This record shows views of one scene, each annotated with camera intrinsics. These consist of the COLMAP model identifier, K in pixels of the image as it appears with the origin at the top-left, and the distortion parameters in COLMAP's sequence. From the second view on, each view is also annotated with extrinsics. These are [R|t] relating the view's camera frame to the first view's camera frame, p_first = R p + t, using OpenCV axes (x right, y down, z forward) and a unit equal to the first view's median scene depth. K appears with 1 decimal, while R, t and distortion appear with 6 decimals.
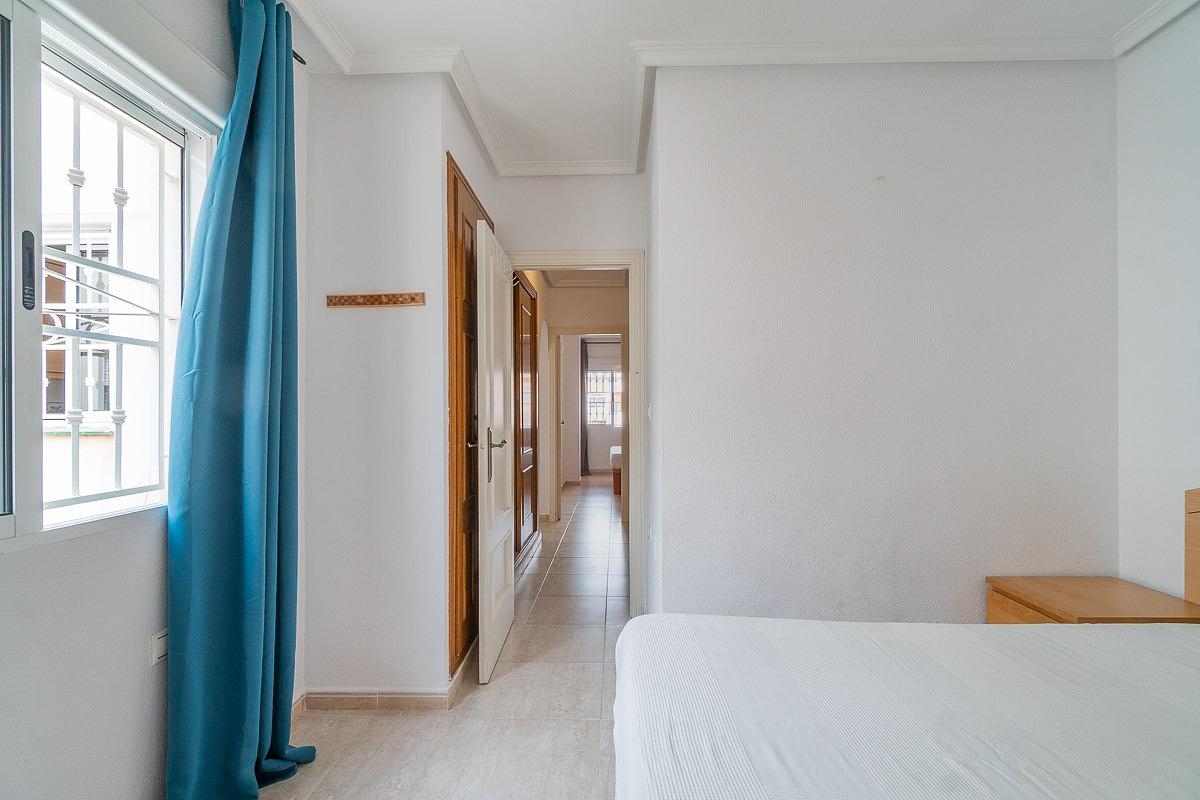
lens RADIAL K [[555.8, 0, 604.9], [0, 555.8, 402.8], [0, 0, 1]] dist [-0.000720, -0.000034]
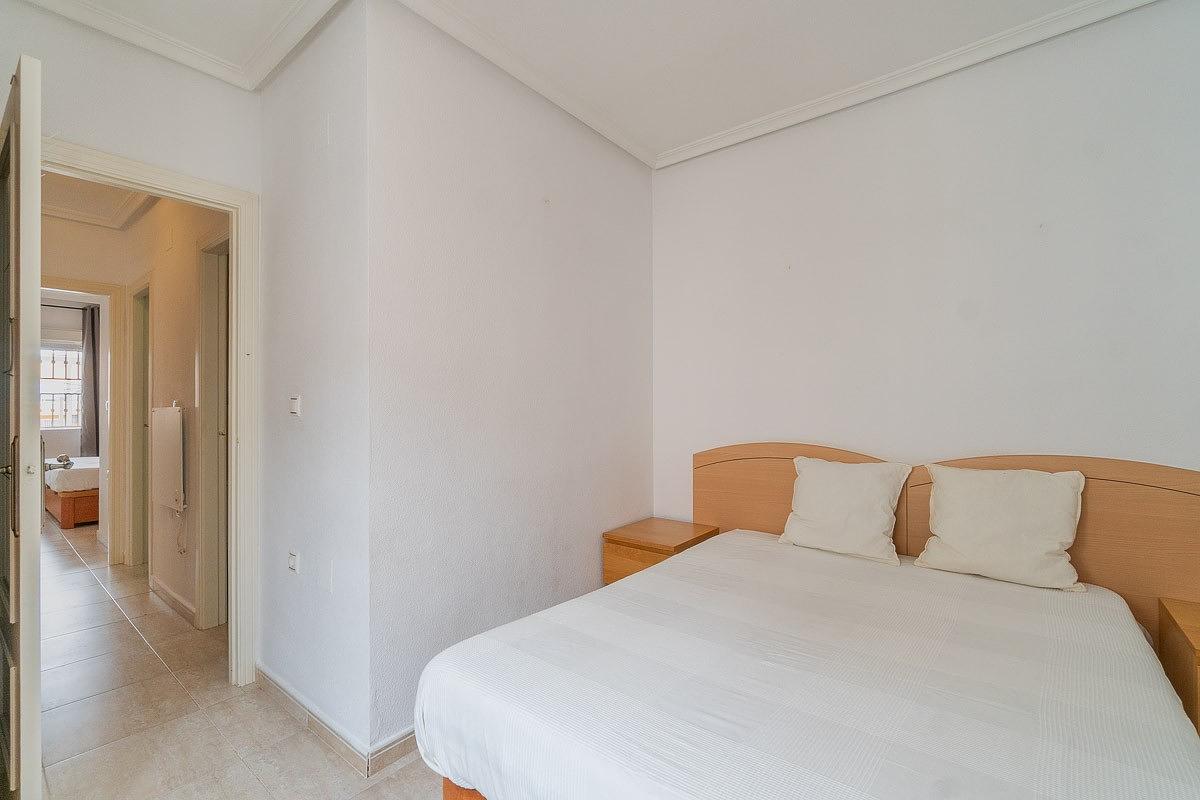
lens RADIAL K [[538.3, 0, 591.8], [0, 538.3, 399.8], [0, 0, 1]] dist [0.001292, -0.001727]
pose [[0.611413, 0.007199, 0.791279, -0.321653], [-0.009348, 0.999955, -0.001874, 0.005260], [-0.791256, -0.006251, 0.611452, 0.252147]]
